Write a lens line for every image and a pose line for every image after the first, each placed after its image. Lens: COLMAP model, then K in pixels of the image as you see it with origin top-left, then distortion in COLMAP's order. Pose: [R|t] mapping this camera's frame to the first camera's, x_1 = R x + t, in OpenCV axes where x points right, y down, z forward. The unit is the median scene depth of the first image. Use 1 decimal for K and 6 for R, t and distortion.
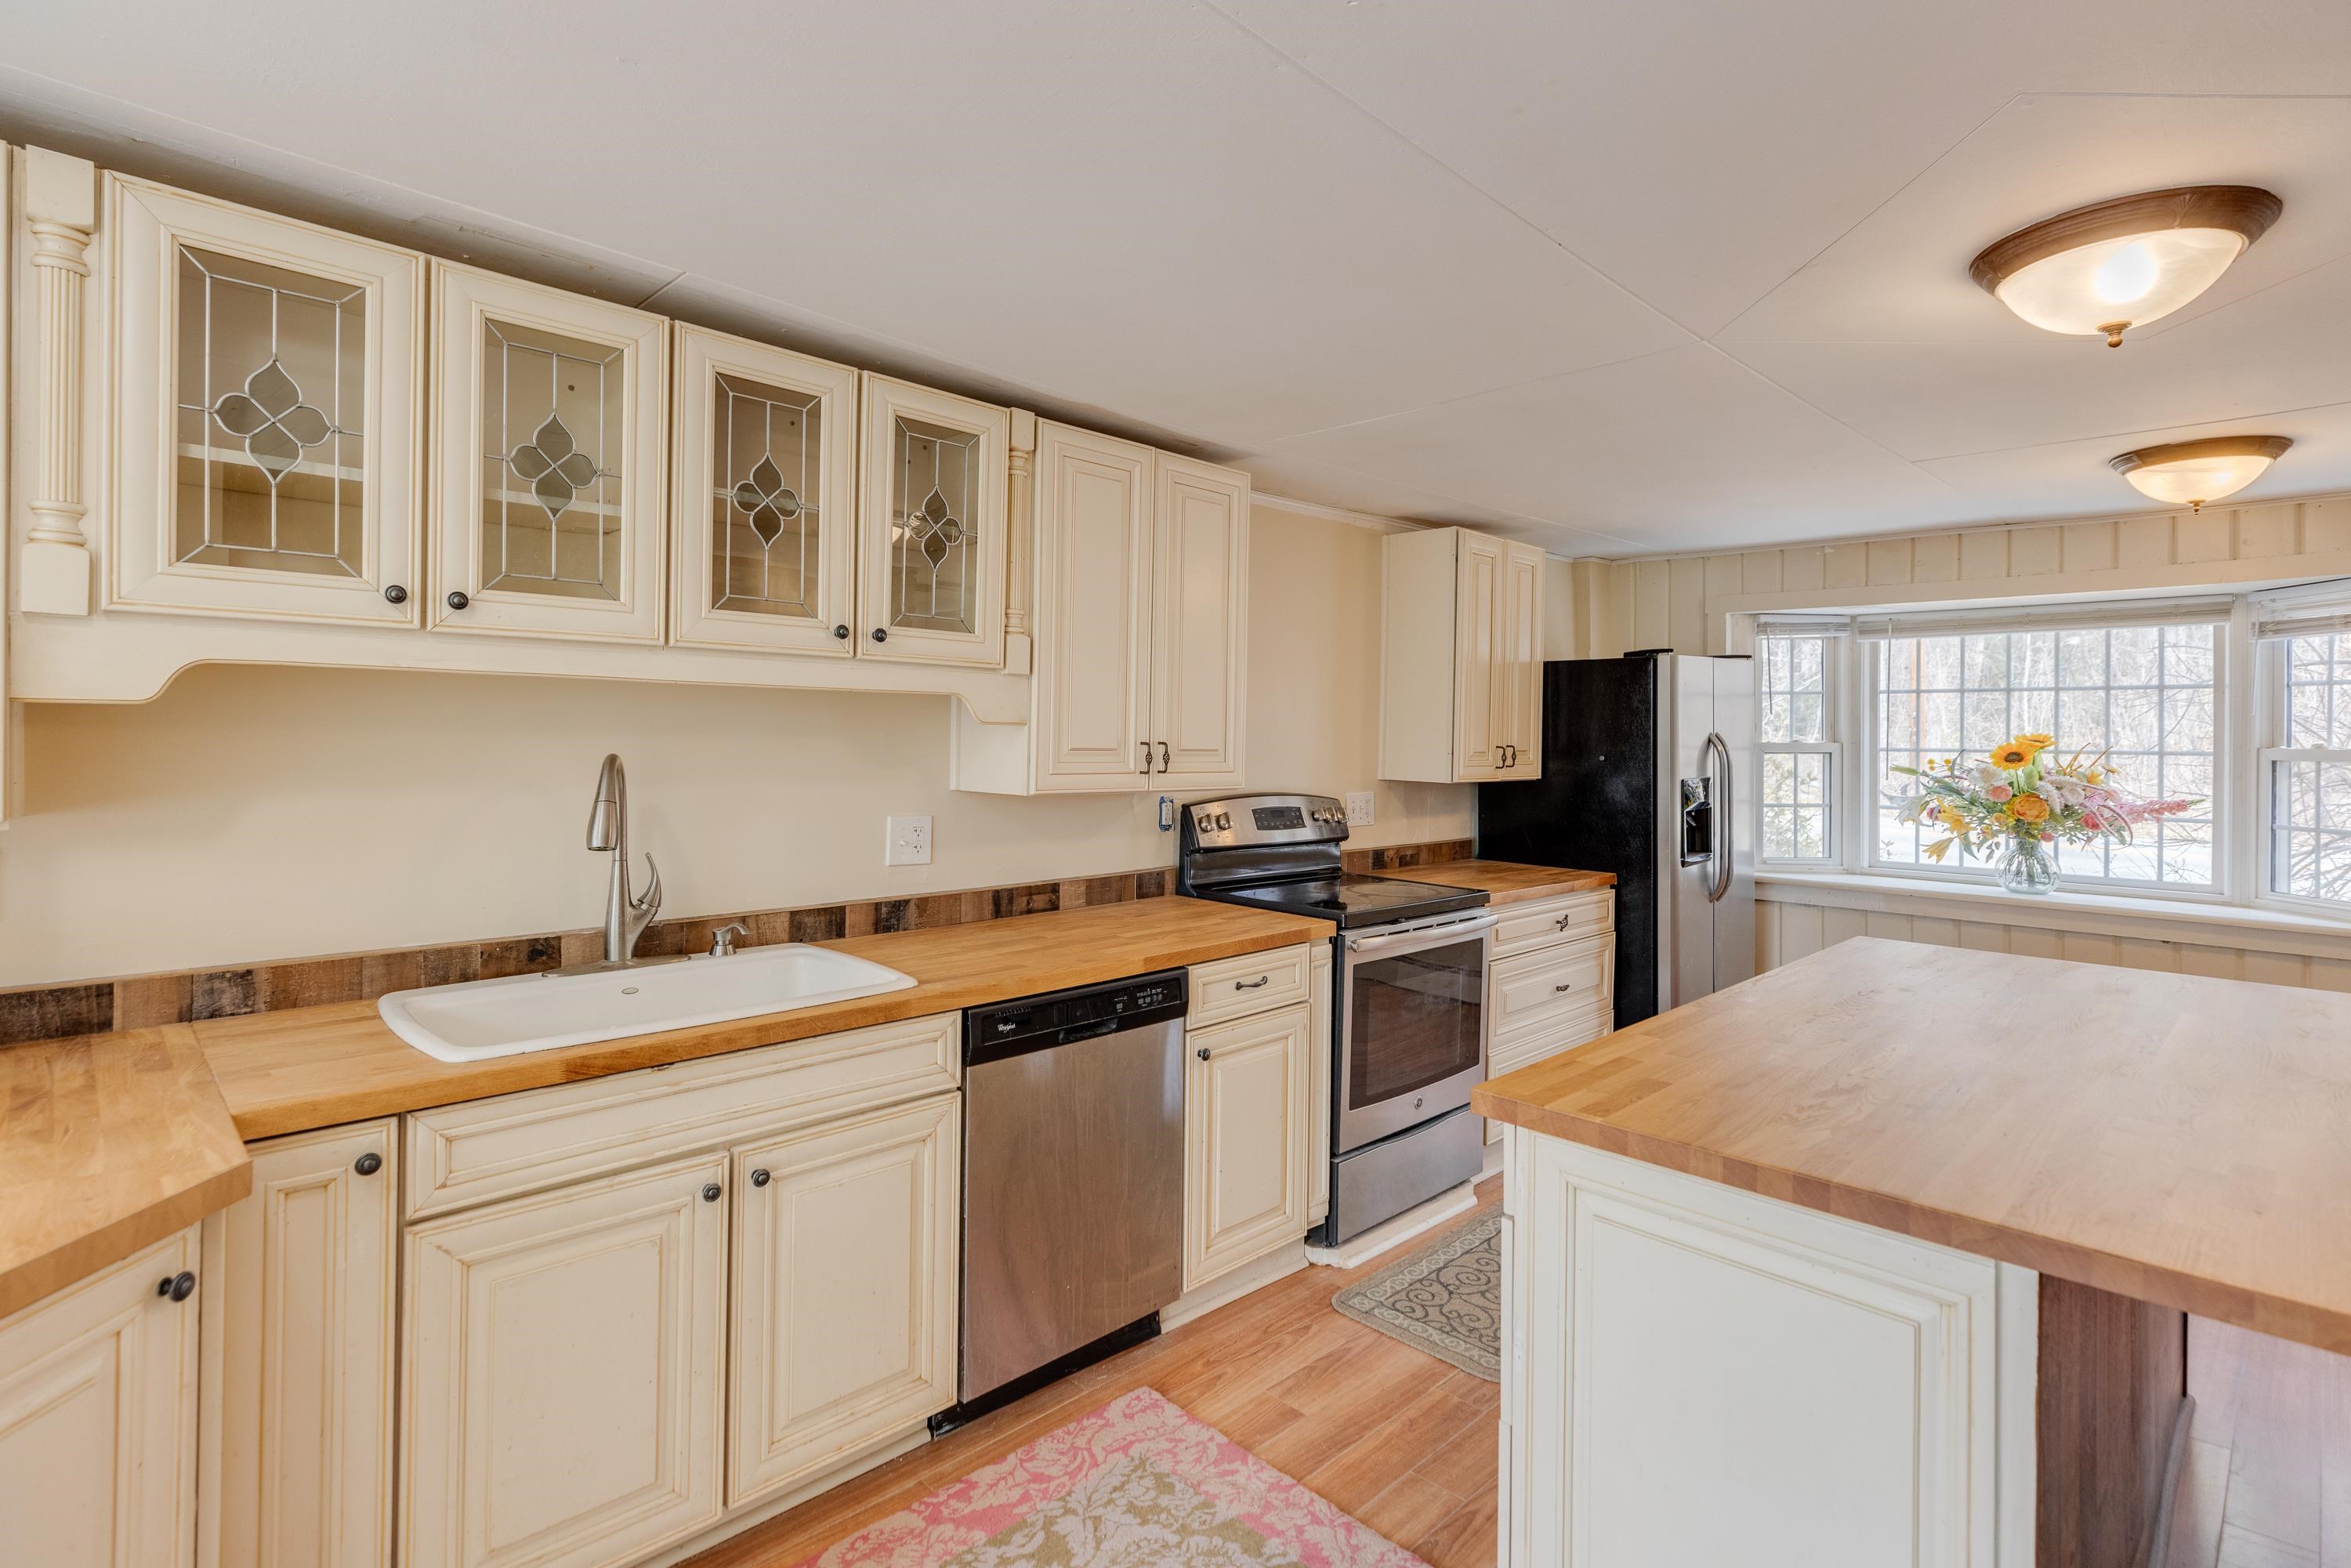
lens RADIAL K [[1142.7, 0, 1142.5], [0, 1142.7, 728.4], [0, 0, 1]] dist [0.006039, 0.004843]
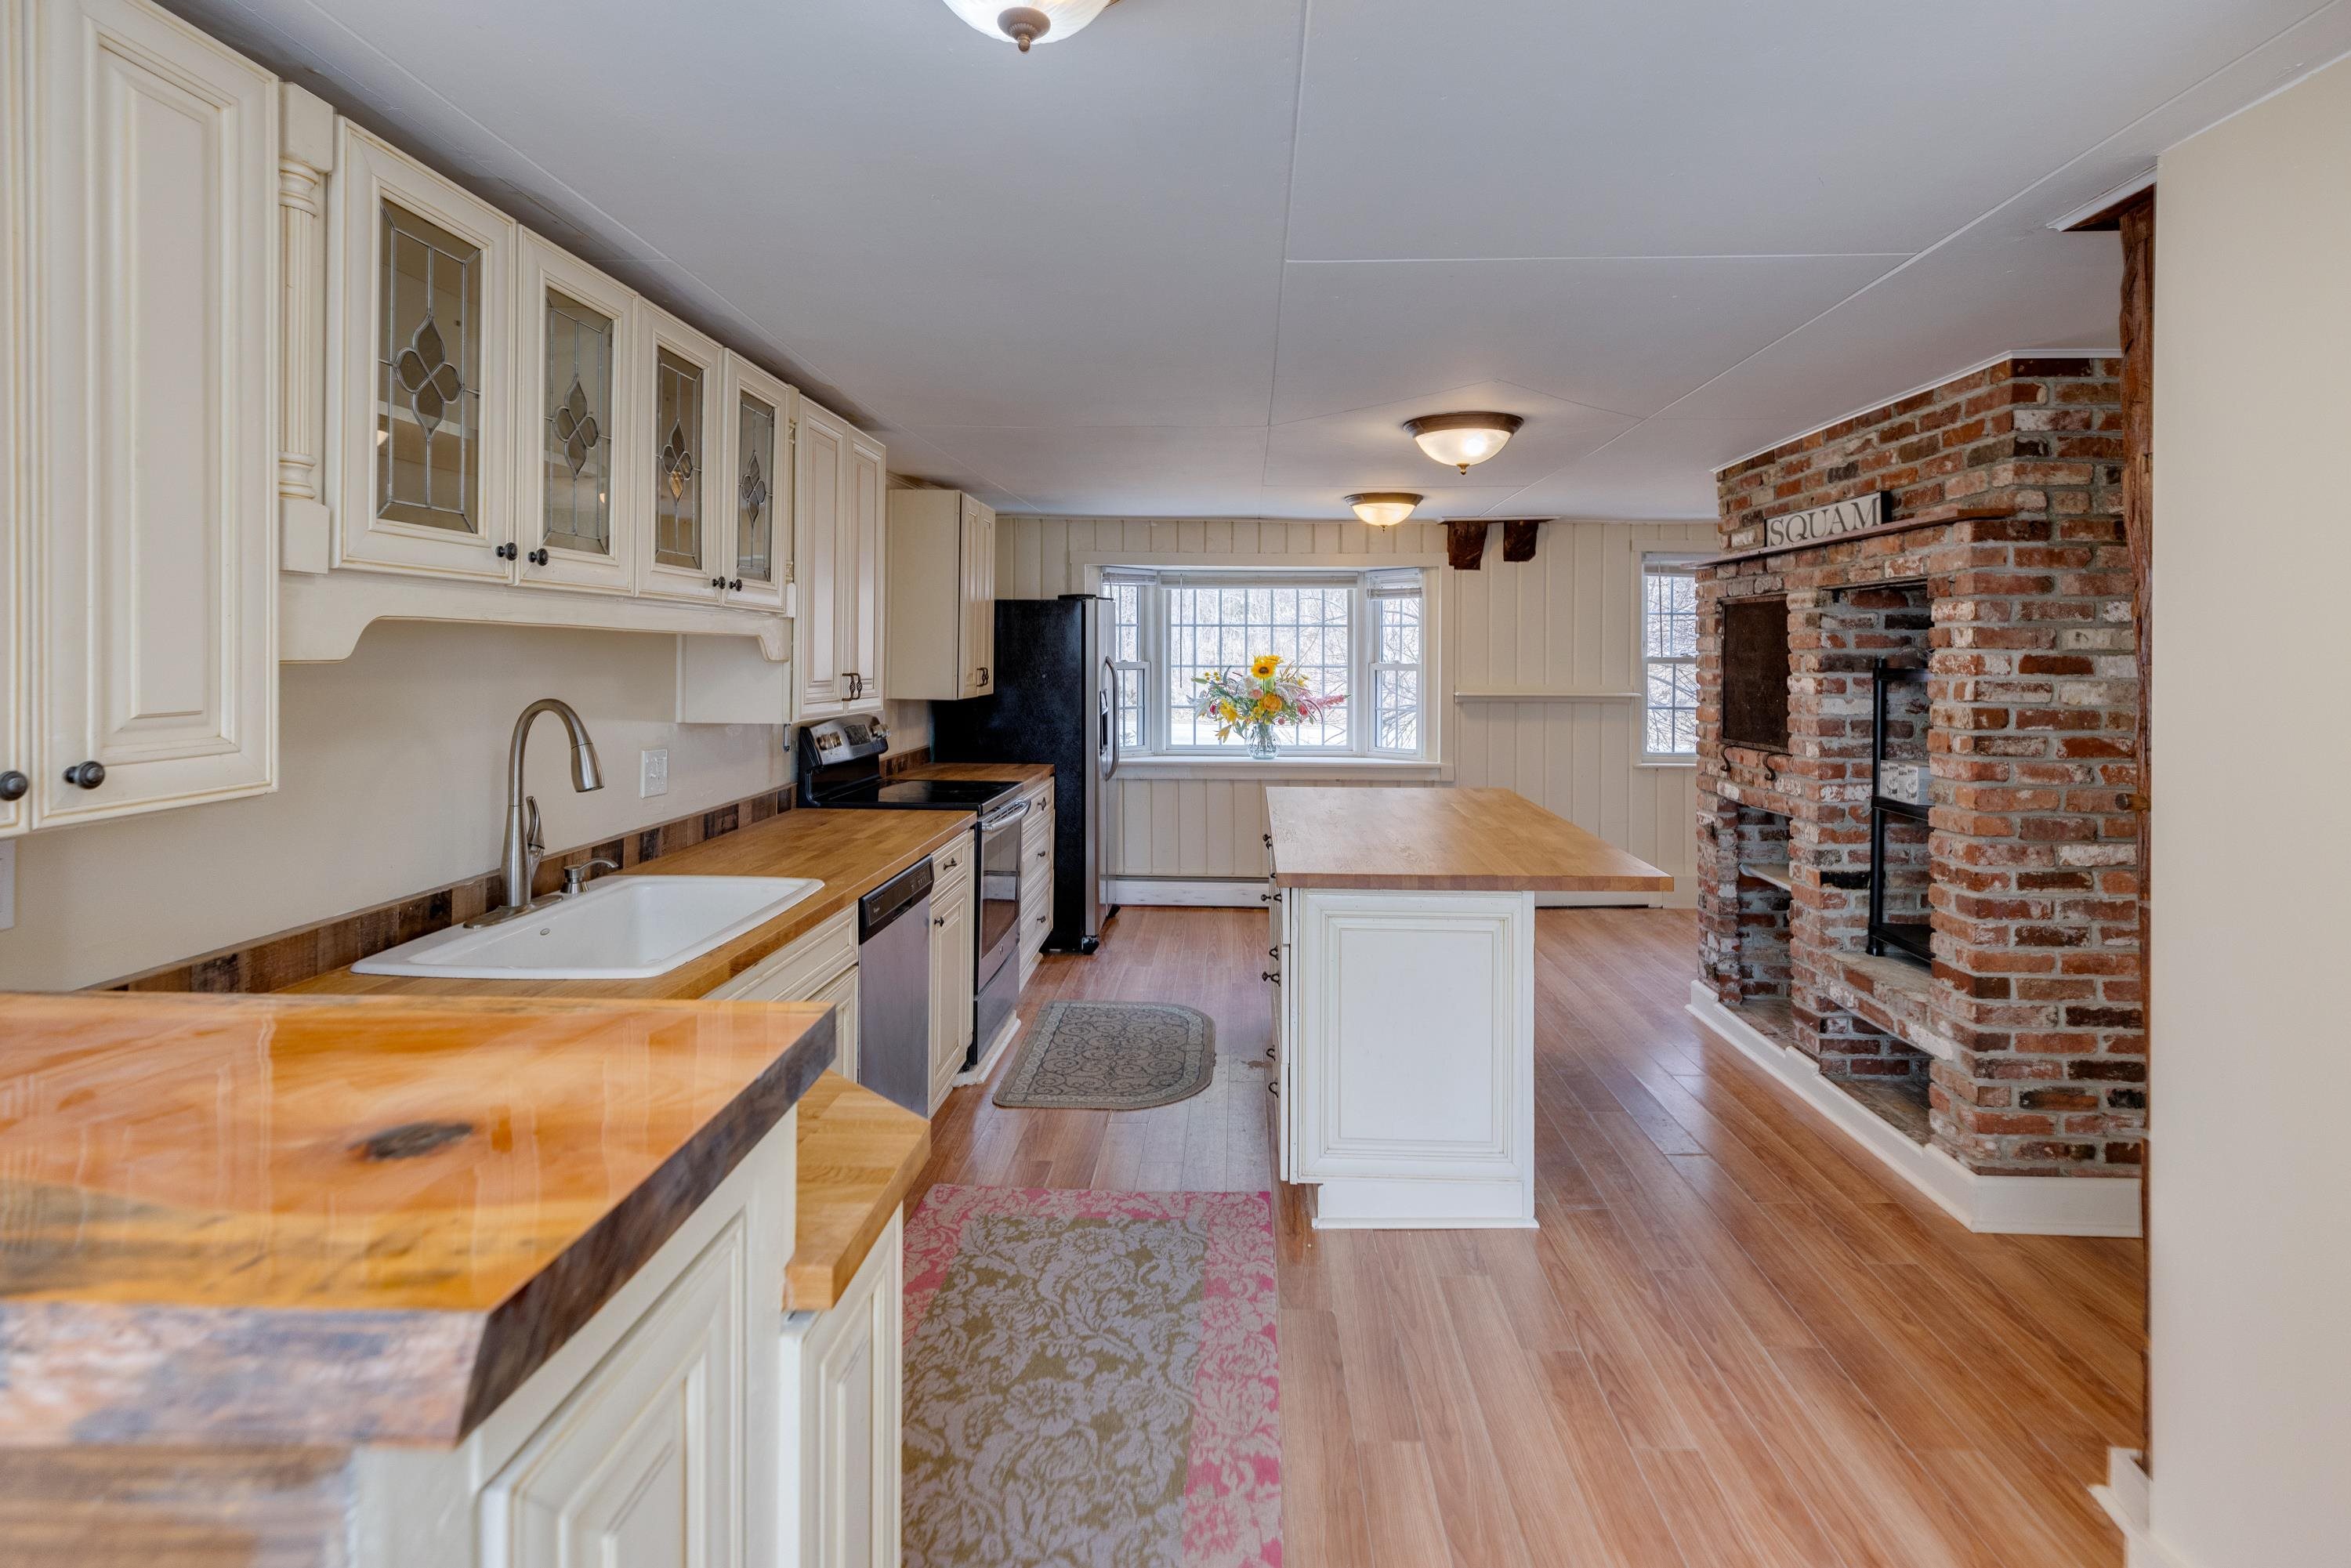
lens RADIAL K [[1142.7, 0, 1200.1], [0, 1142.7, 642.1], [0, 0, 1]] dist [0.006039, 0.004843]
pose [[0.727776, -0.001061, 0.685814, -0.575083], [-0.000190, 0.999998, 0.001749, -0.023978], [-0.685815, -0.001403, 0.727775, -0.107233]]
